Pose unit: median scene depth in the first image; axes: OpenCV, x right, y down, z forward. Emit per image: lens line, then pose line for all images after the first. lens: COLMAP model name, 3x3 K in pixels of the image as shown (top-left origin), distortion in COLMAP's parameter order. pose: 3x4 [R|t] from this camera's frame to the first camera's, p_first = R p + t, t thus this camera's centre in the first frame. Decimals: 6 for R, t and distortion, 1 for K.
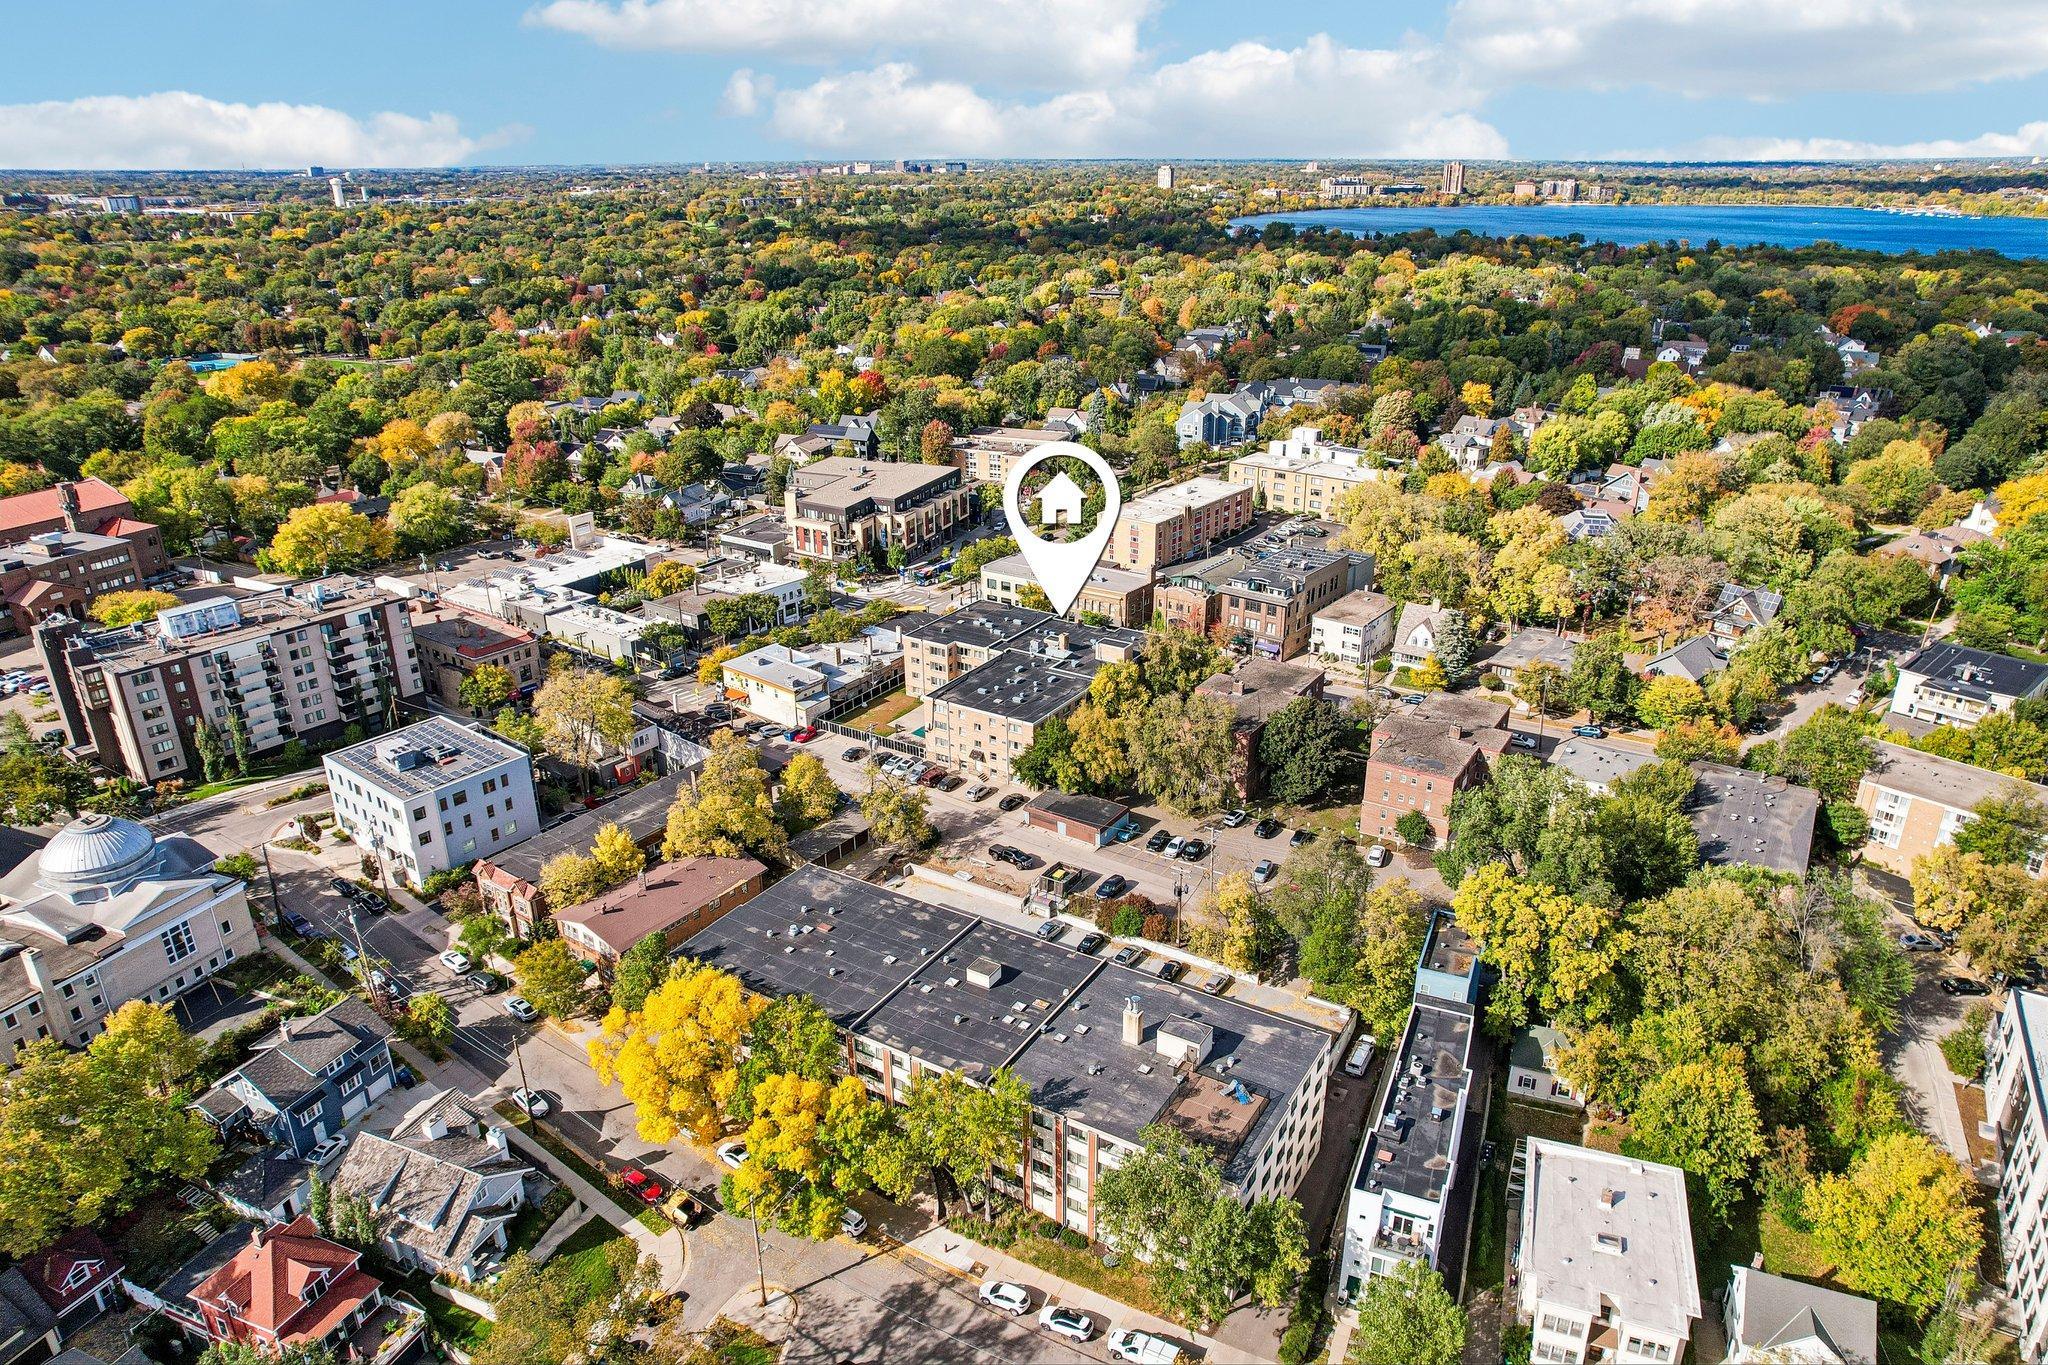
lens RADIAL K [[1313.9, 0, 1030.1], [0, 1313.9, 685.5], [0, 0, 1]] dist [-0.084948, 0.075904]
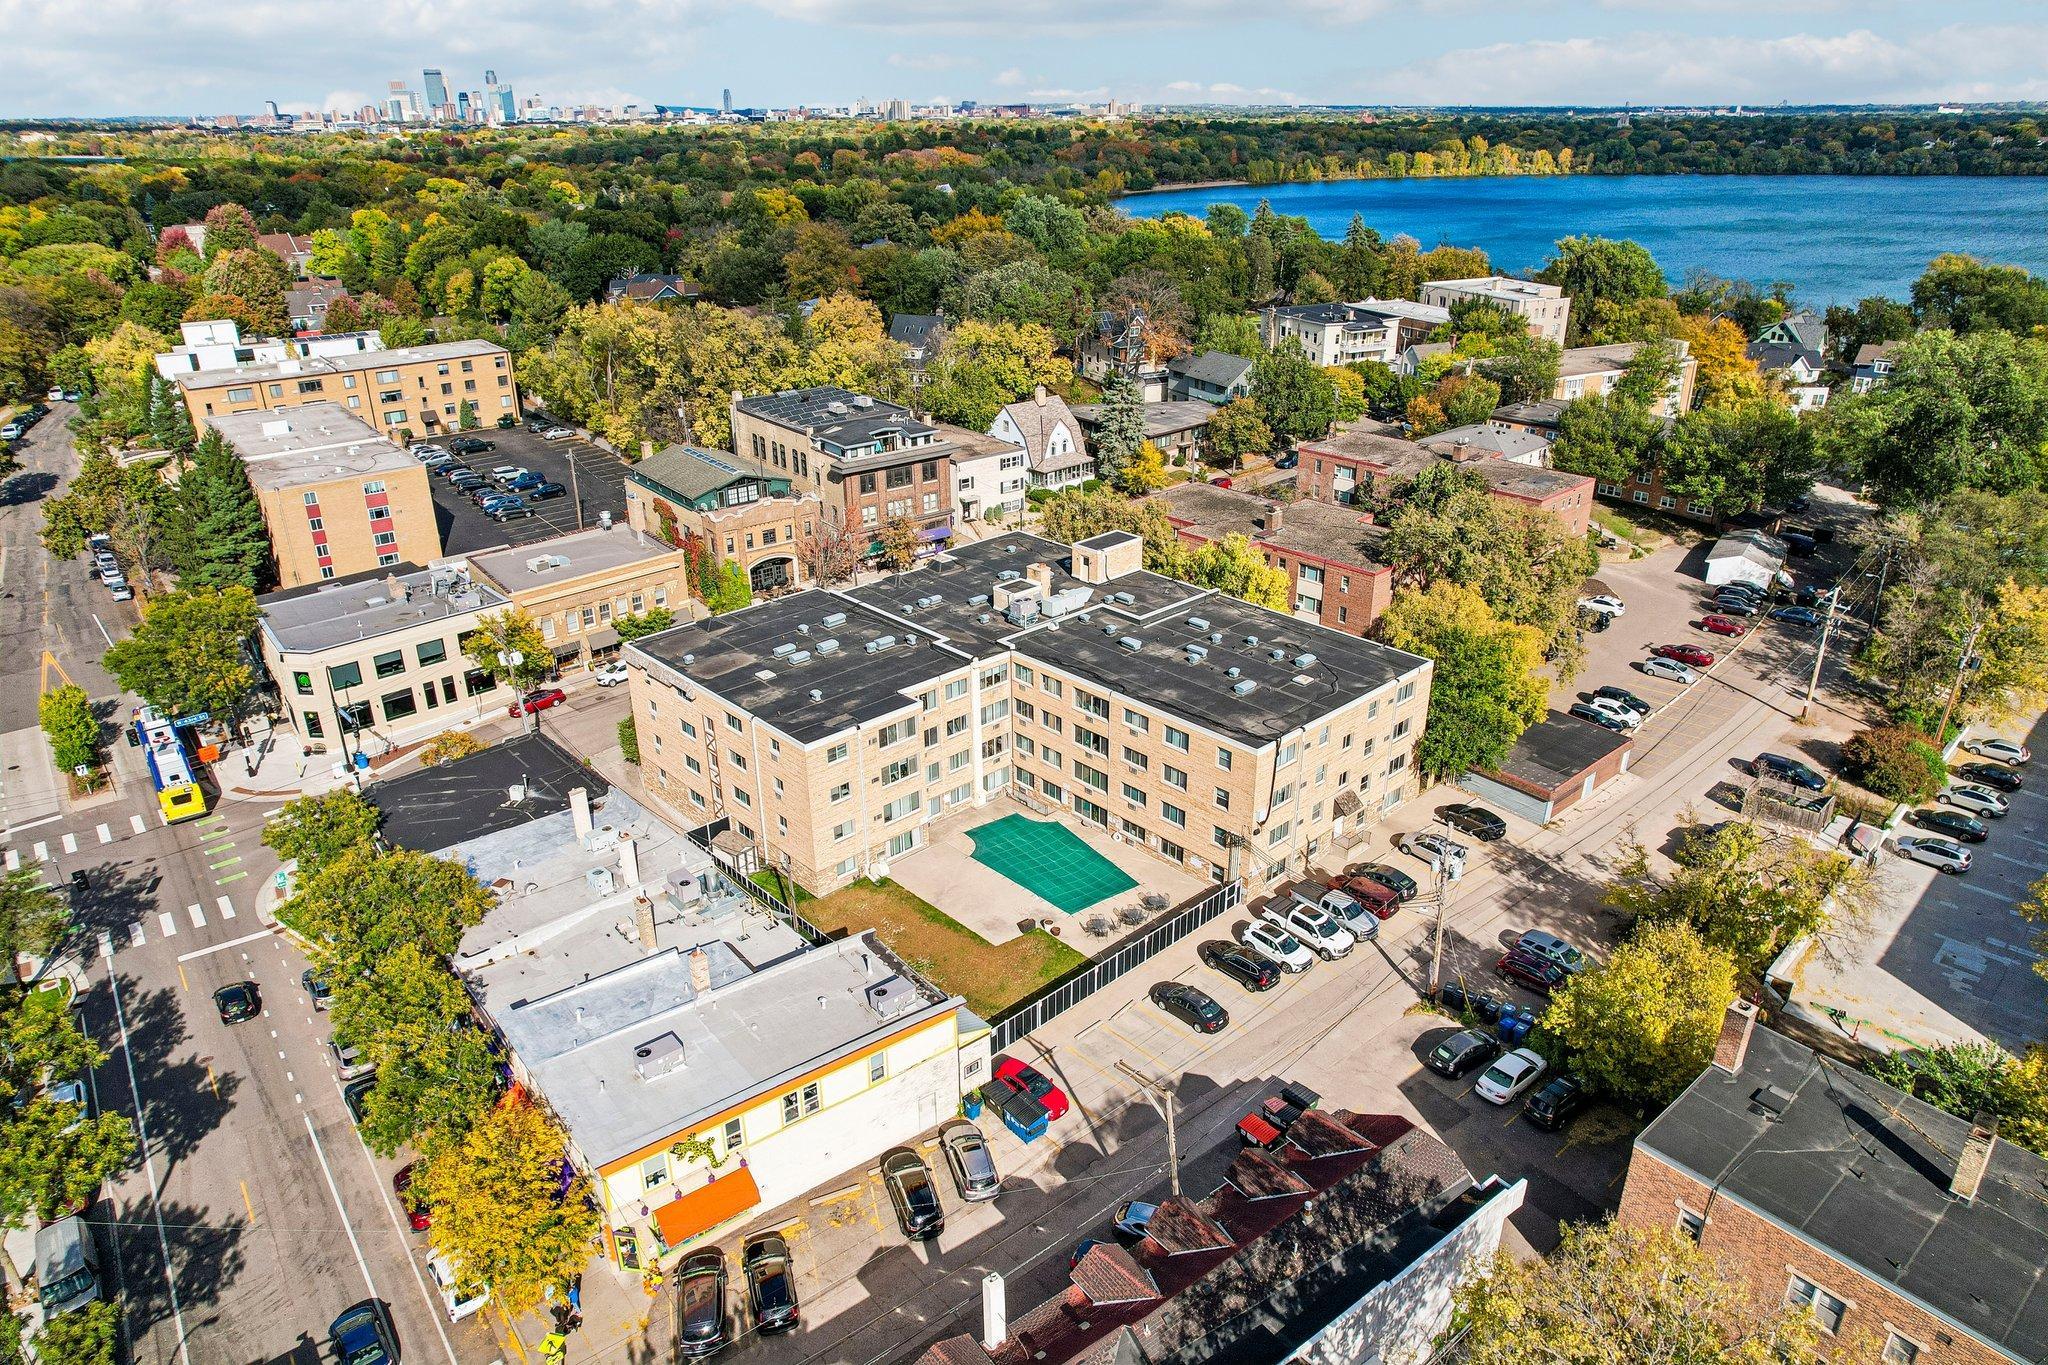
lens RADIAL K [[1313.9, 0, 1030.1], [0, 1313.9, 685.5], [0, 0, 1]] dist [-0.084948, 0.075904]
pose [[0.239113, -0.390069, 0.889197, -0.374469], [0.372544, 0.882532, 0.286965, -0.125932], [-0.896681, 0.262647, 0.356342, 0.778337]]
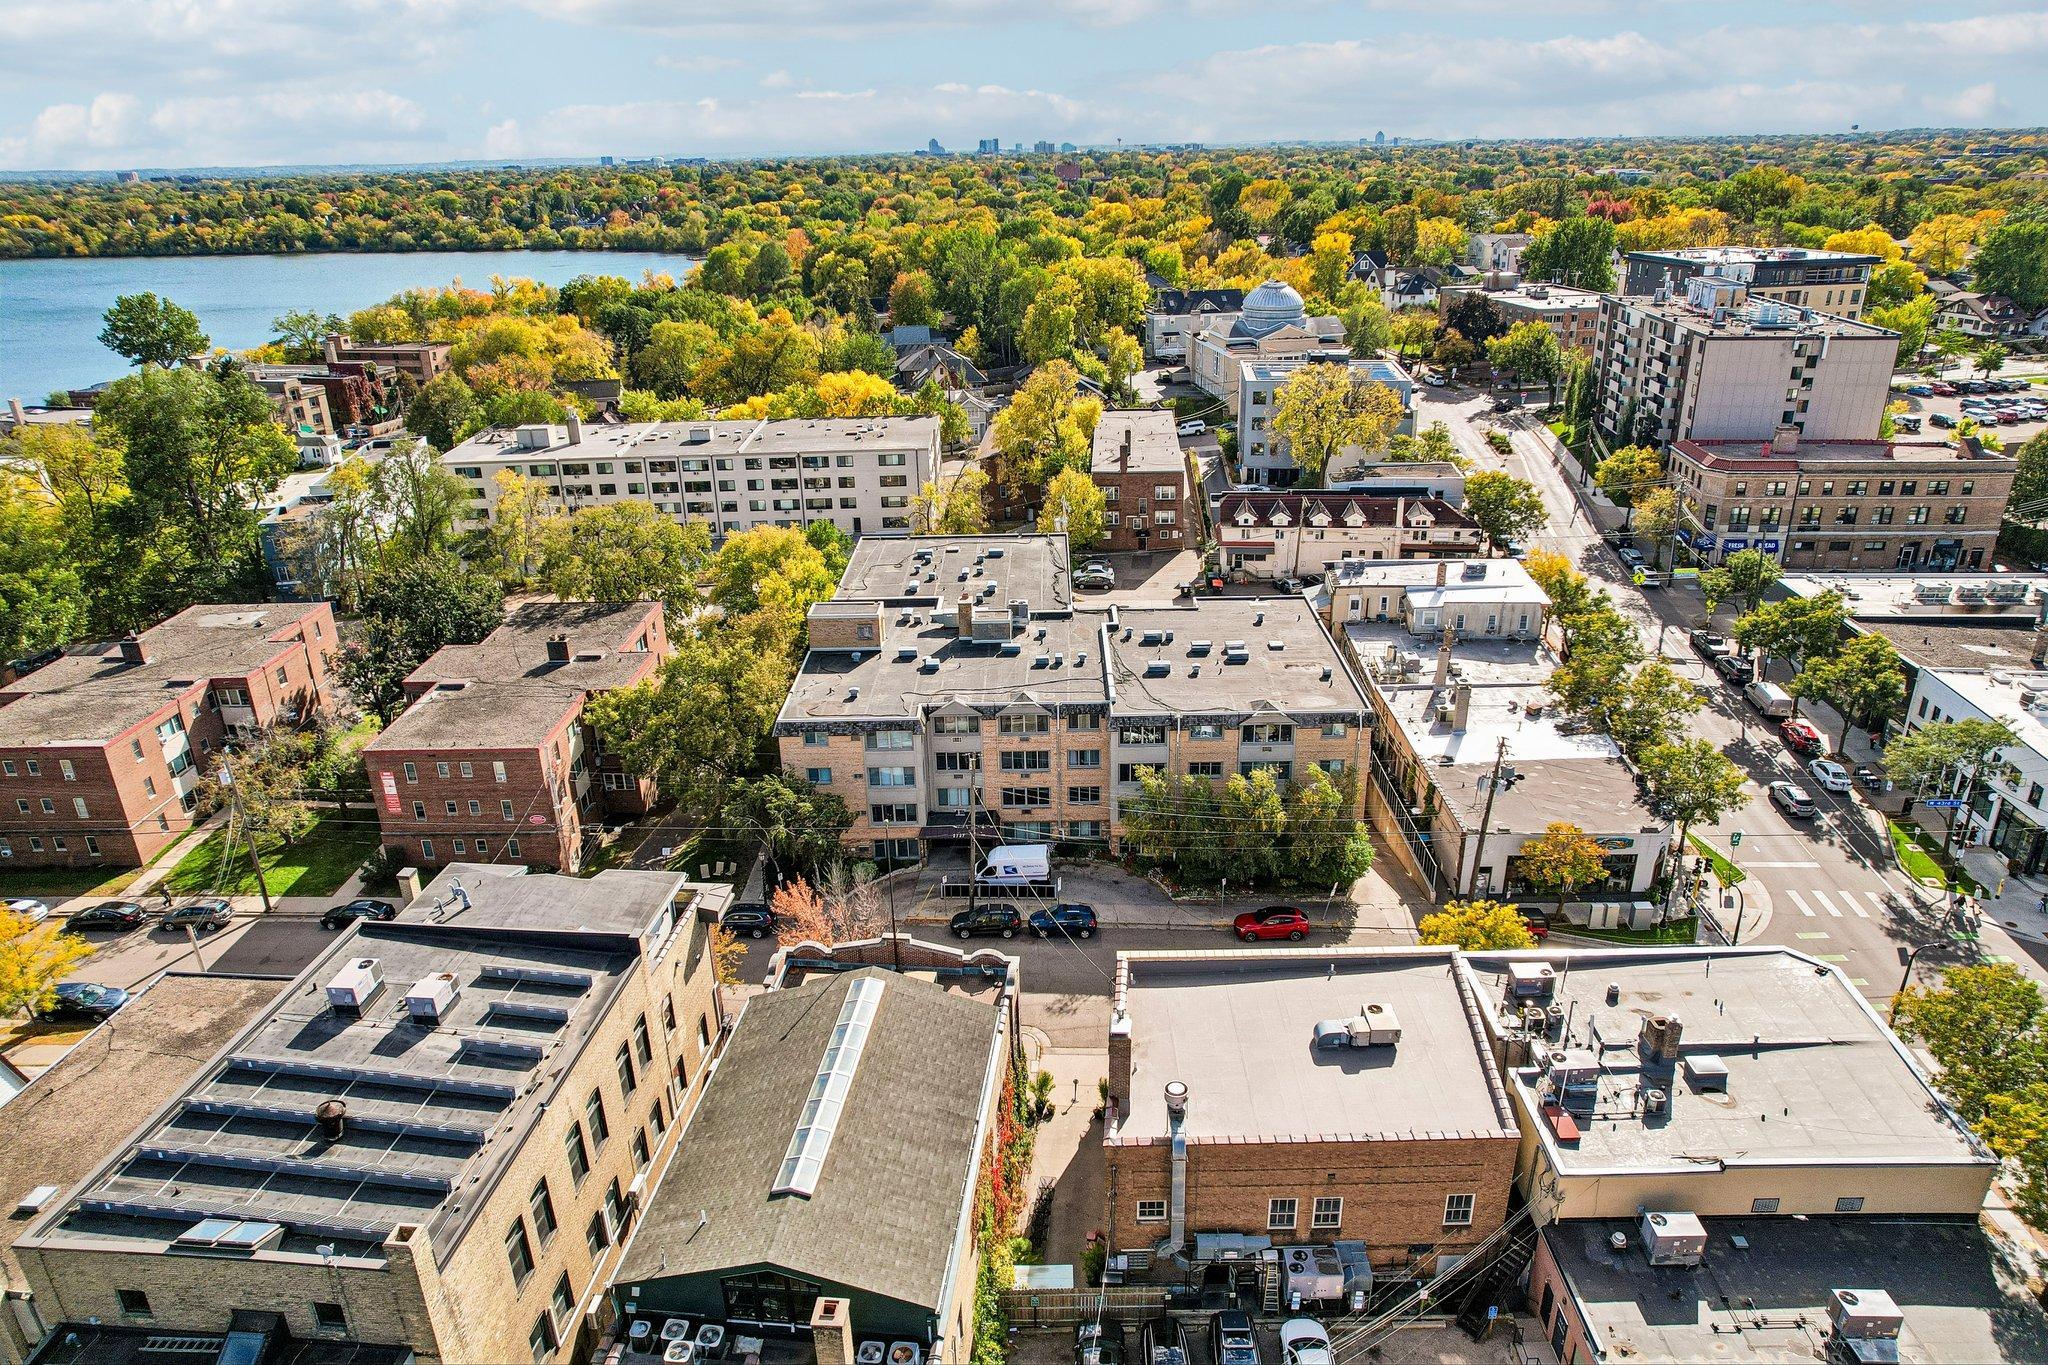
lens RADIAL K [[1313.9, 0, 1030.1], [0, 1313.9, 685.5], [0, 0, 1]] dist [-0.084948, 0.075904]
pose [[-0.843294, 0.230428, -0.485549, 0.216489], [-0.176681, 0.734359, 0.655363, -0.295171], [0.507581, 0.638451, -0.578568, 1.190097]]
